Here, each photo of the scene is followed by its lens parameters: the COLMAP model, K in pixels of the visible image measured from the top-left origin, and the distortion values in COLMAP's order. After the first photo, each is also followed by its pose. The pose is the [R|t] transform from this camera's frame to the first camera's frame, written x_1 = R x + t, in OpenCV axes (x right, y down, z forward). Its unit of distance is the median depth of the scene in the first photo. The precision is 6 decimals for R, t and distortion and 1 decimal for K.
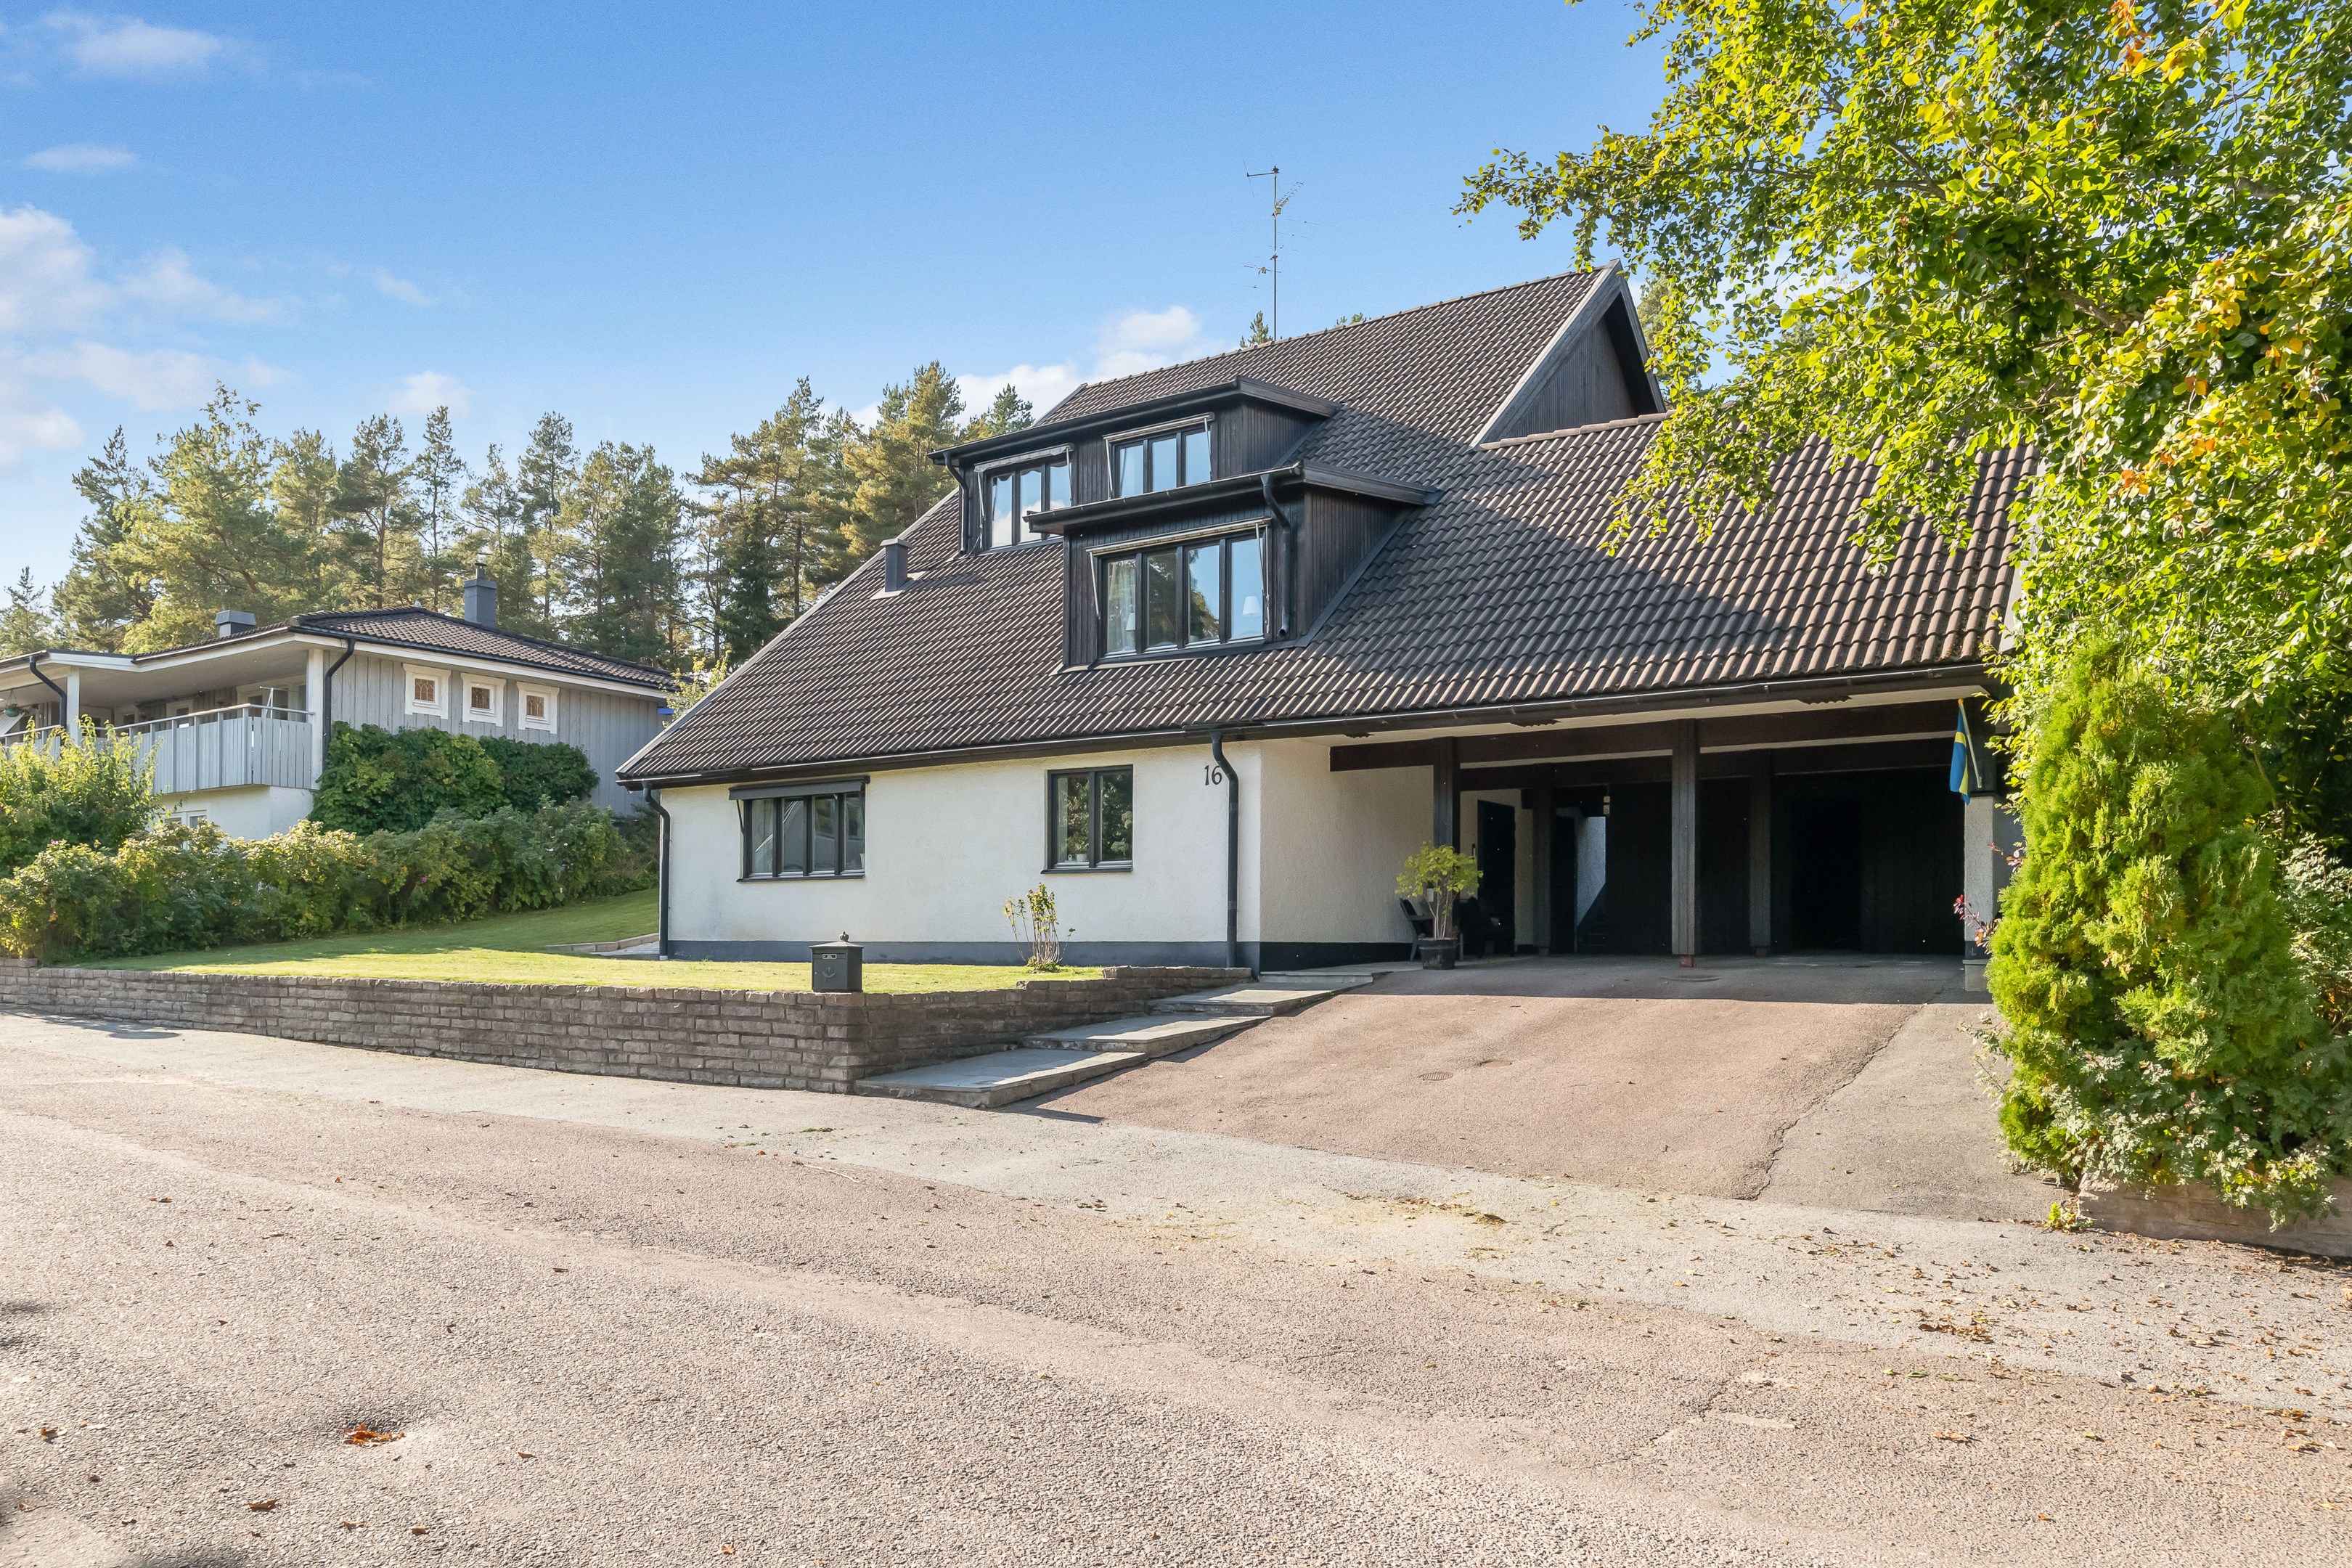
lens RADIAL K [[1563.3, 0, 1181.4], [0, 1563.3, 792.9], [0, 0, 1]] dist [-0.028117, 0.002146]
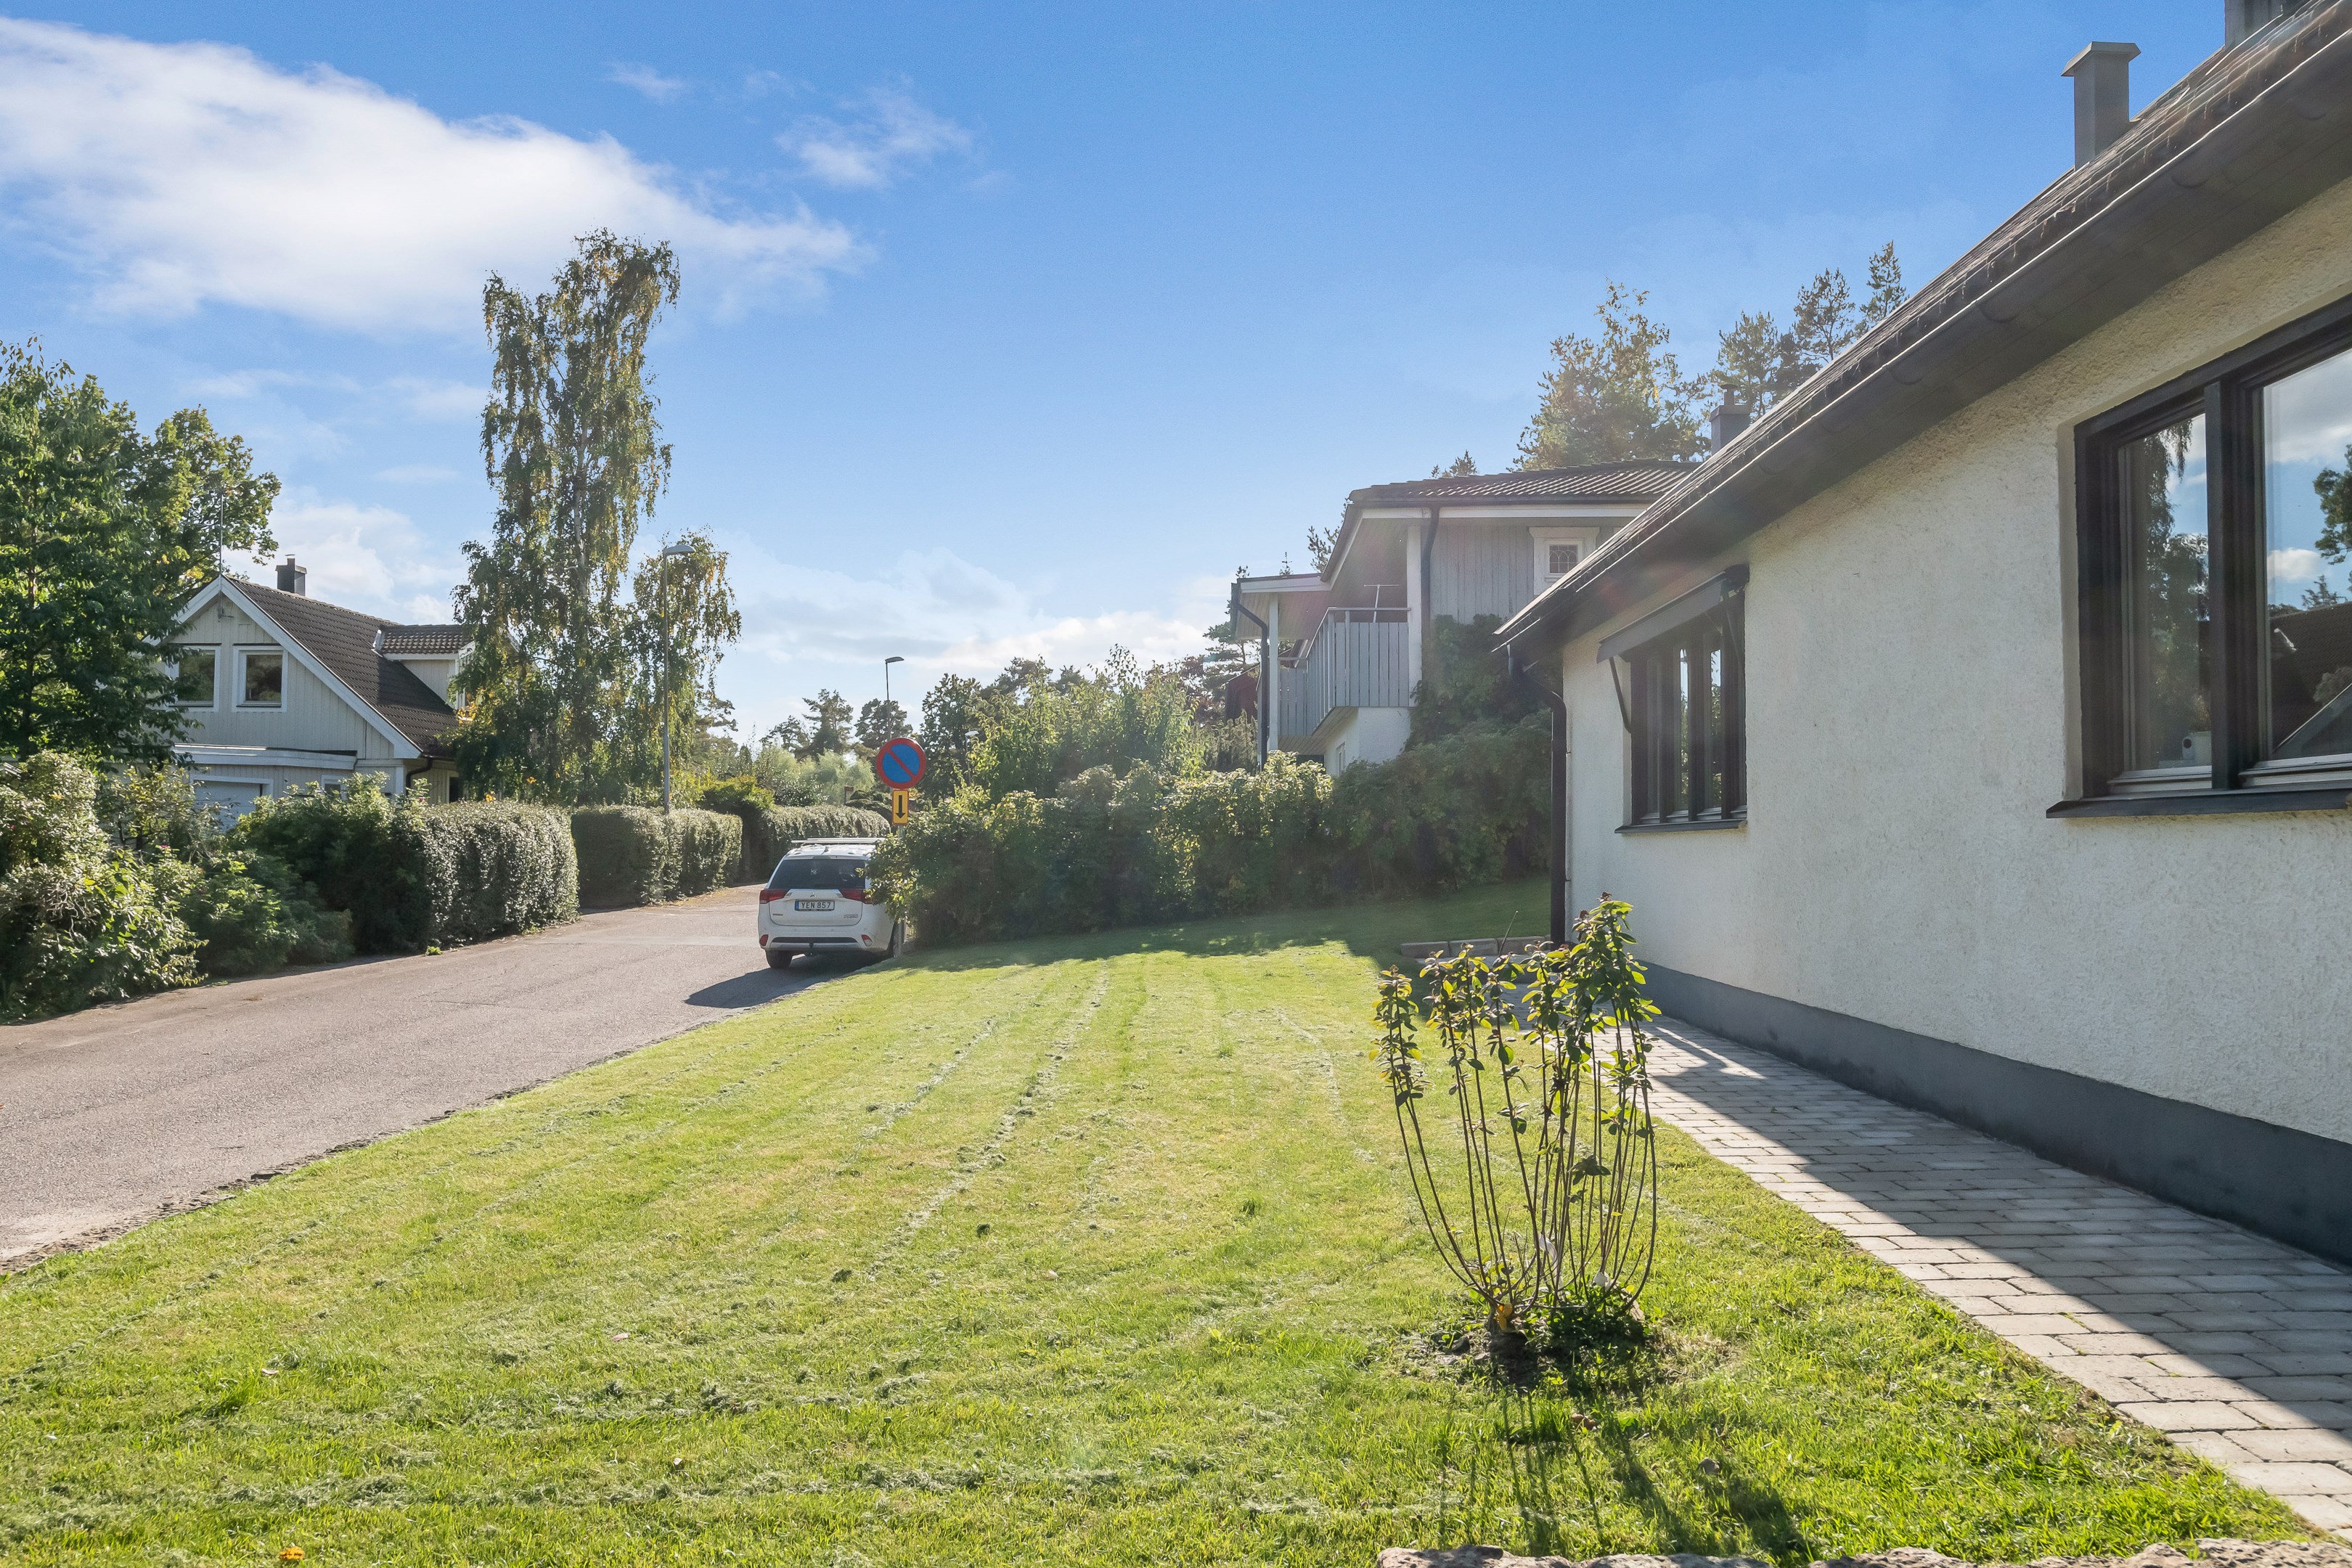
lens RADIAL K [[1563.3, 0, 1181.4], [0, 1563.3, 792.9], [0, 0, 1]] dist [-0.028117, 0.002146]
pose [[0.546329, -0.035441, -0.836821, 0.050735], [0.085544, 0.996241, 0.013656, 0.032773], [0.833191, -0.079045, 0.547307, 0.763575]]
